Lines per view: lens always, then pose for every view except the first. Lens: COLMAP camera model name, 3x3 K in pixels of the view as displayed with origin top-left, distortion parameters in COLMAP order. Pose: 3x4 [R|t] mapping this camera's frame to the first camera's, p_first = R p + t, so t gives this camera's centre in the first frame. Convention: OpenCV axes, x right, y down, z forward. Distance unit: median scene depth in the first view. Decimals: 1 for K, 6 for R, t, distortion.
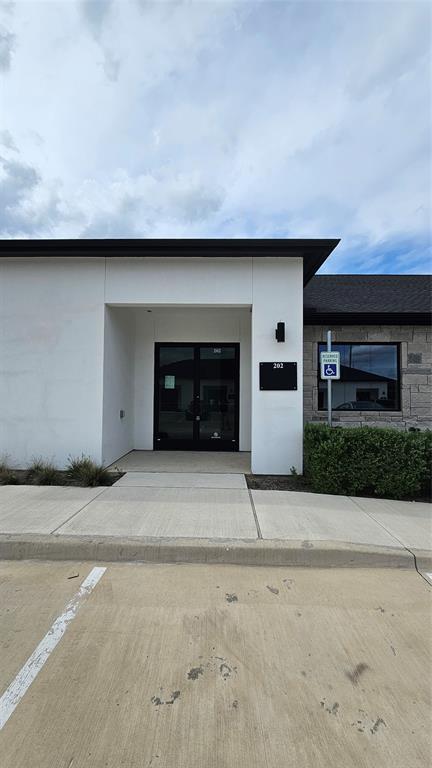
lens RADIAL K [[313.7, 0, 213.5], [0, 313.7, 385.9], [0, 0, 1]] dist [-0.003895, 0.001010]
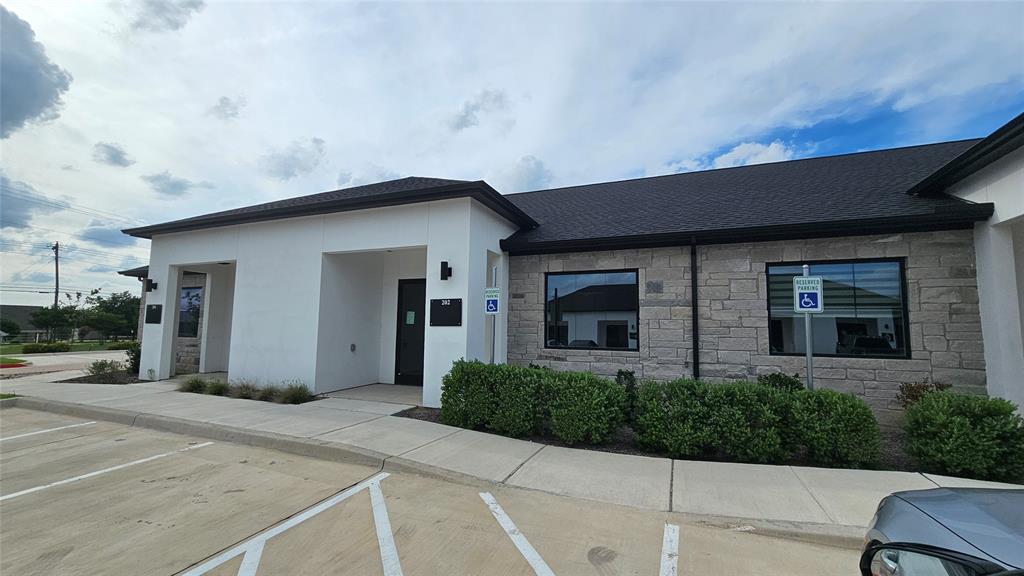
lens RADIAL K [[418.2, 0, 508.9], [0, 418.2, 292.0], [0, 0, 1]] dist [-0.003895, 0.001010]
pose [[0.933646, -0.028384, -0.357072, 0.939785], [0.005313, 0.997843, -0.065428, -0.007246], [0.358159, 0.059189, 0.931783, -0.229610]]
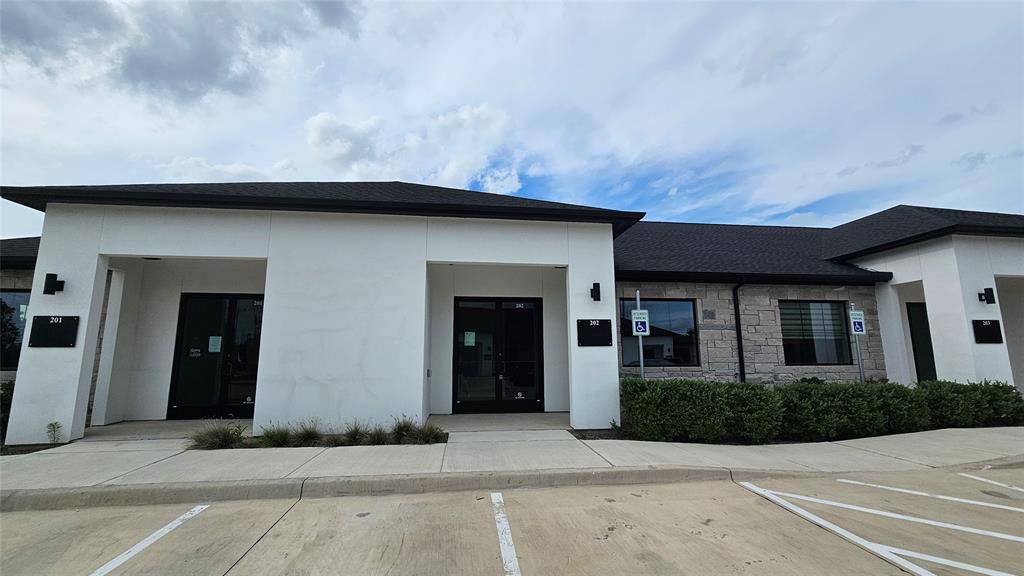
lens RADIAL K [[418.2, 0, 510.7], [0, 418.2, 288.7], [0, 0, 1]] dist [-0.003895, 0.001010]
pose [[0.988903, 0.012125, 0.148069, -0.297775], [0.006961, 0.991788, -0.127701, -0.000227], [-0.148401, 0.127314, 0.980698, -0.377411]]
